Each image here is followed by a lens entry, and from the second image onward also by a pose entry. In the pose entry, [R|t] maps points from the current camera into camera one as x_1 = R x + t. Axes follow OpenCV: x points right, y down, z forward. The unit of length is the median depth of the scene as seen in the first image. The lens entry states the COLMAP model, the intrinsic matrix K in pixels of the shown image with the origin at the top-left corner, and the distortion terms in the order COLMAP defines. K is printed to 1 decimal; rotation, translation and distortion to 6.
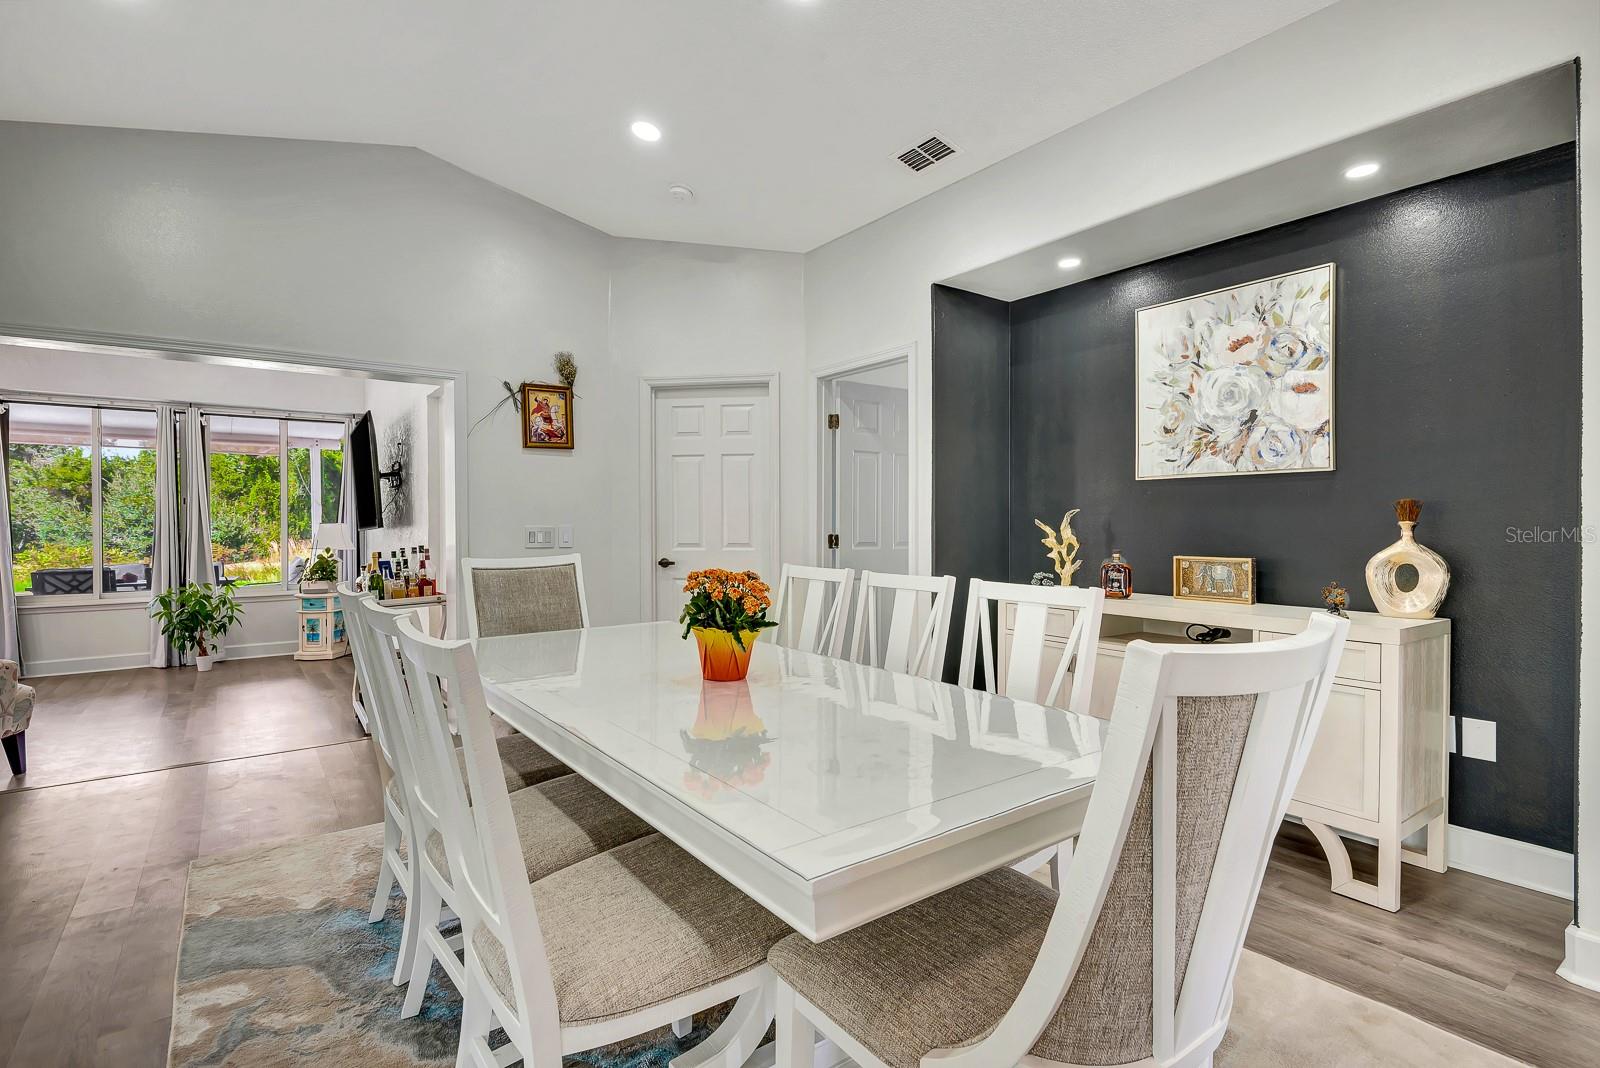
lens RADIAL K [[759.5, 0, 798.6], [0, 759.5, 531.0], [0, 0, 1]] dist [0.025844, -0.020418]
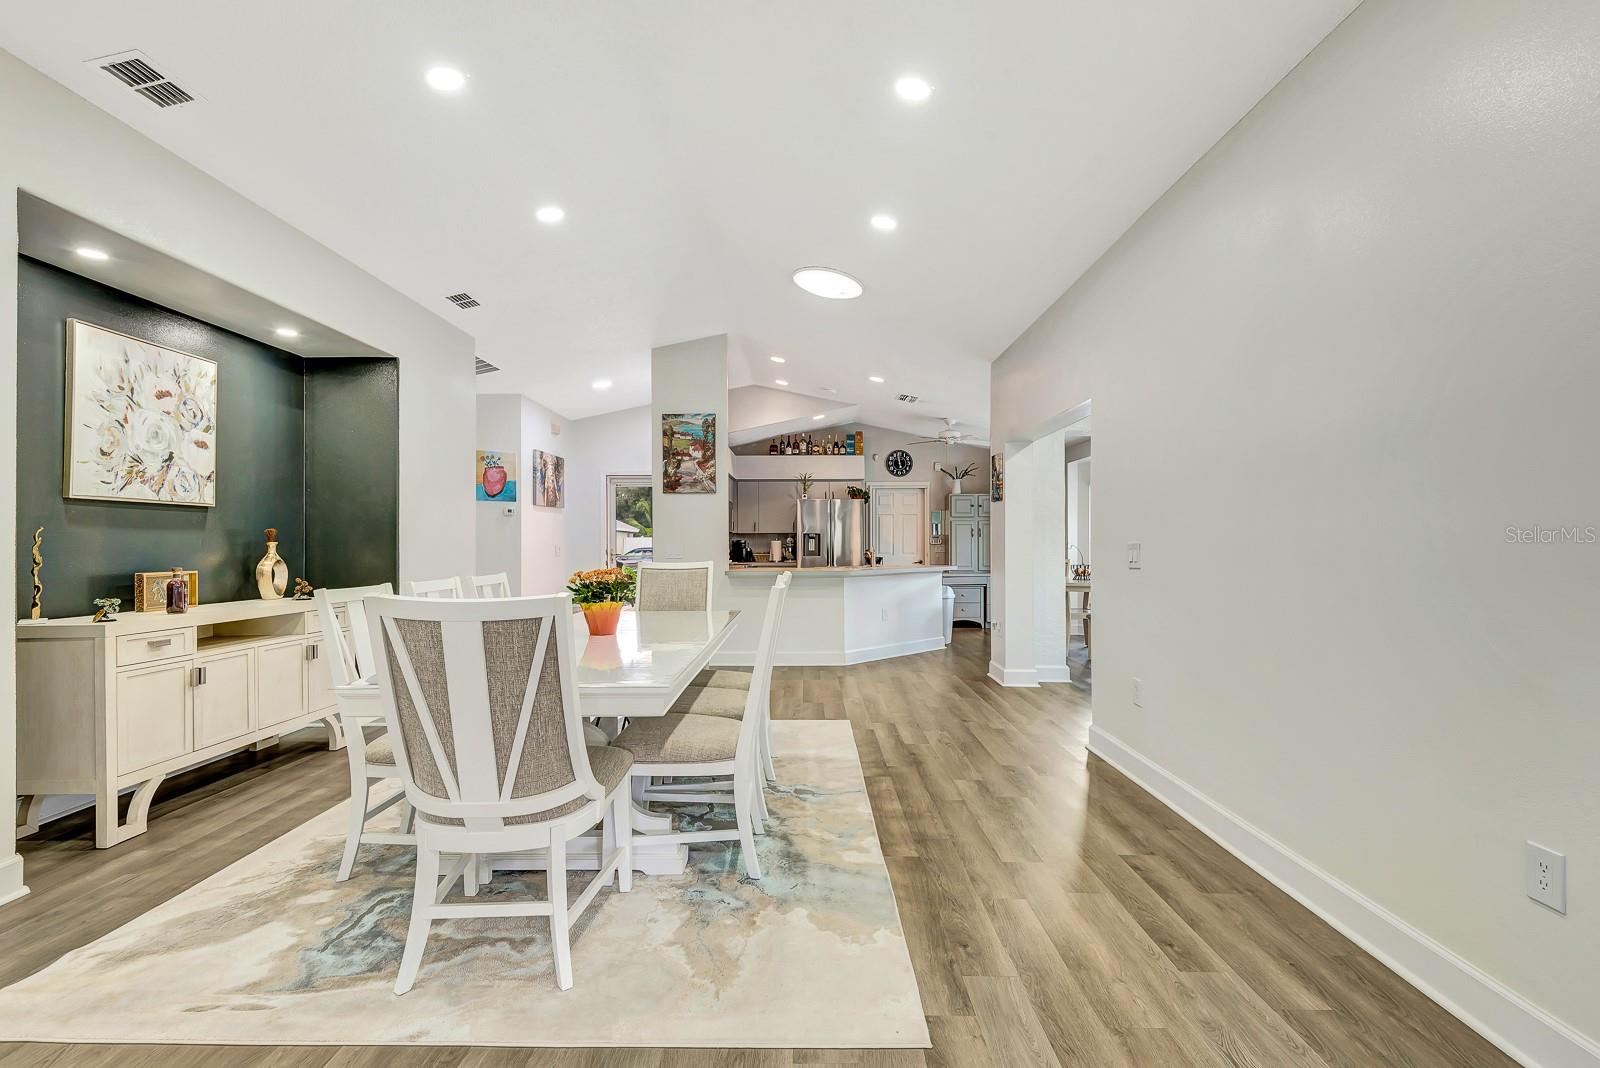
lens RADIAL K [[724.9, 0, 800.0], [0, 724.9, 534.0], [0, 0, 1]] dist [0.028286, -0.018736]
pose [[-0.800290, 0.013312, 0.599466, -0.634727], [0.011838, 0.999909, -0.006401, -0.004134], [-0.599496, 0.001974, -0.800375, 0.917160]]
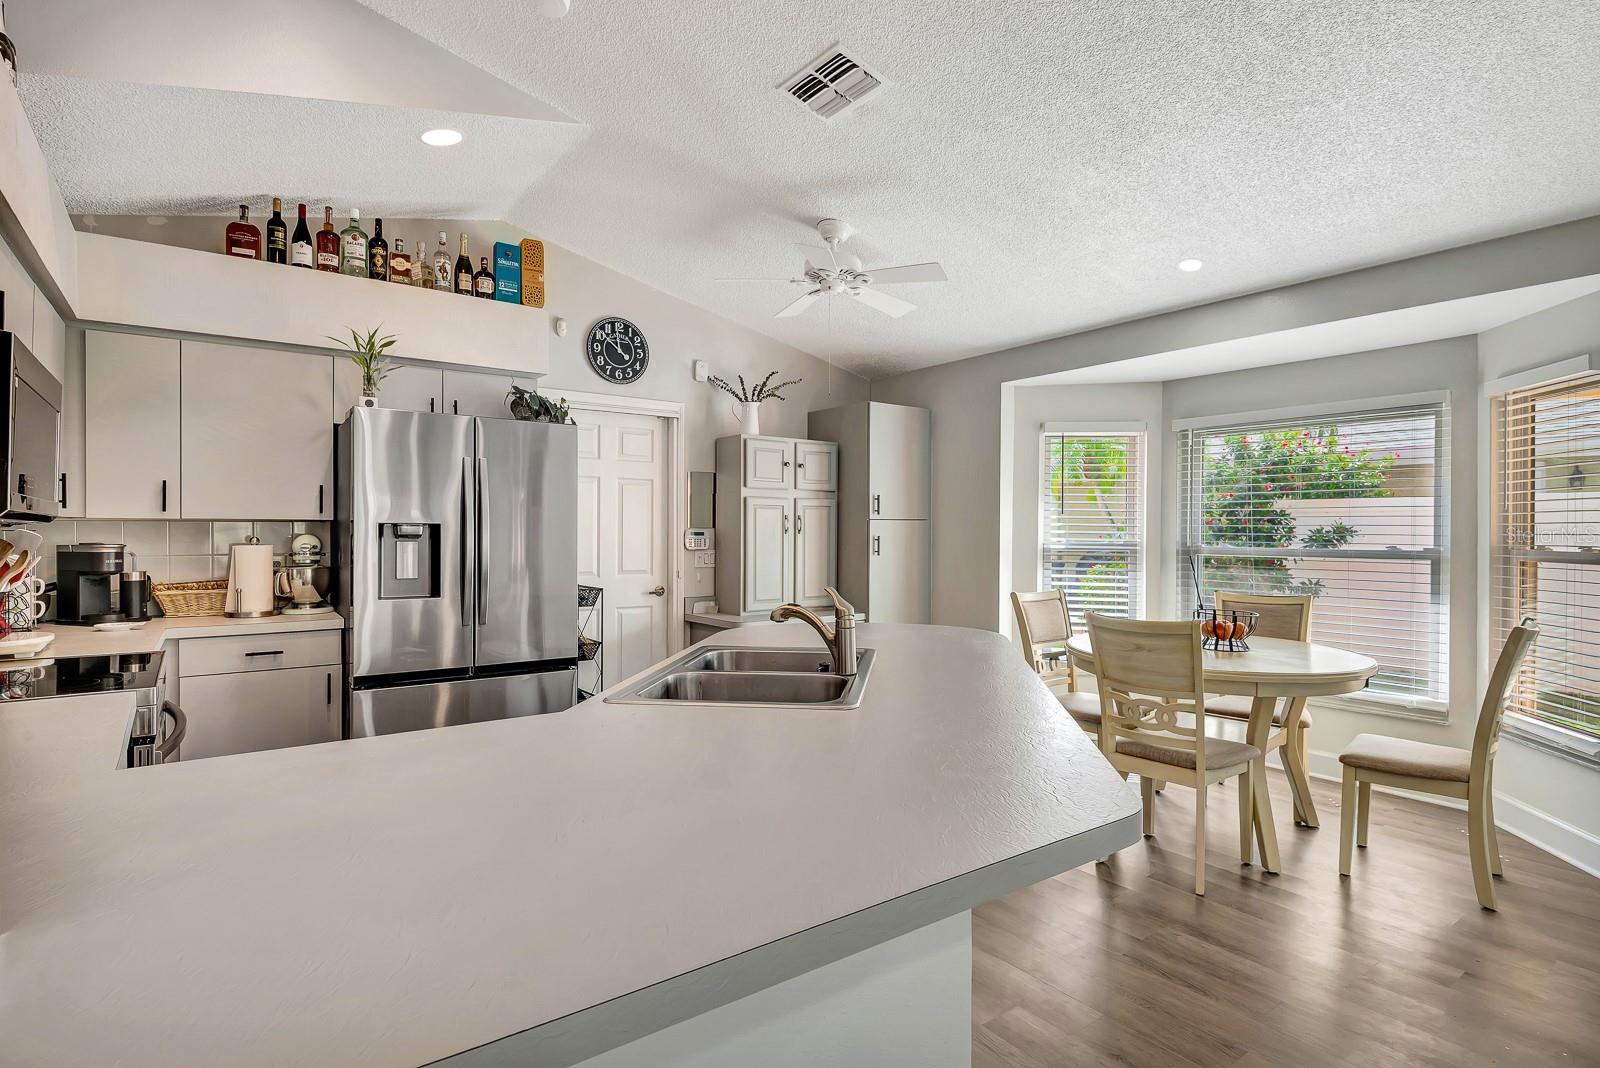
lens RADIAL K [[805.7, 0, 800.0], [0, 805.7, 534.0], [0, 0, 1]] dist [0.049874, -0.047196]
pose [[-1.000000, 0.000580, 0.000061, 0.249369], [0.000581, 0.999880, 0.015485, -0.019752], [-0.000052, 0.015485, -0.999880, -0.062447]]
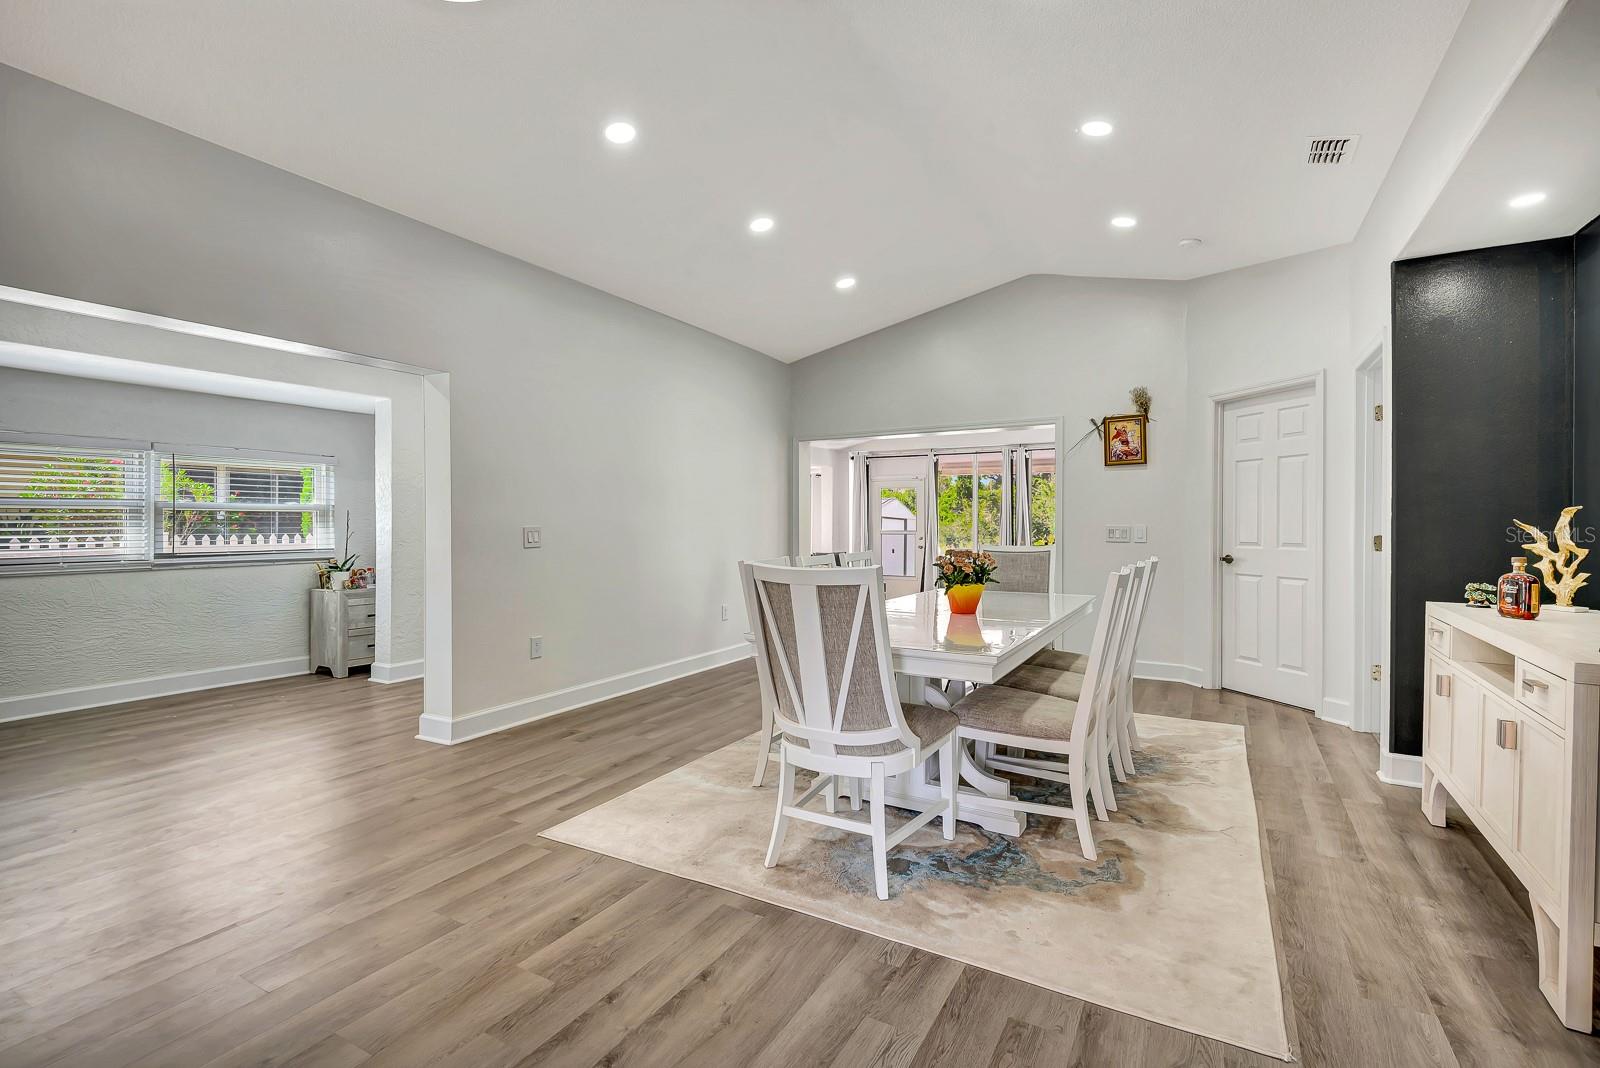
lens RADIAL K [[724.9, 0, 800.0], [0, 724.9, 534.0], [0, 0, 1]] dist [0.028286, -0.018736]
pose [[0.414019, 0.016199, -0.910124, 0.569059], [-0.011015, 0.999858, 0.012786, -0.001280], [0.910202, 0.004731, 0.414138, -0.009163]]
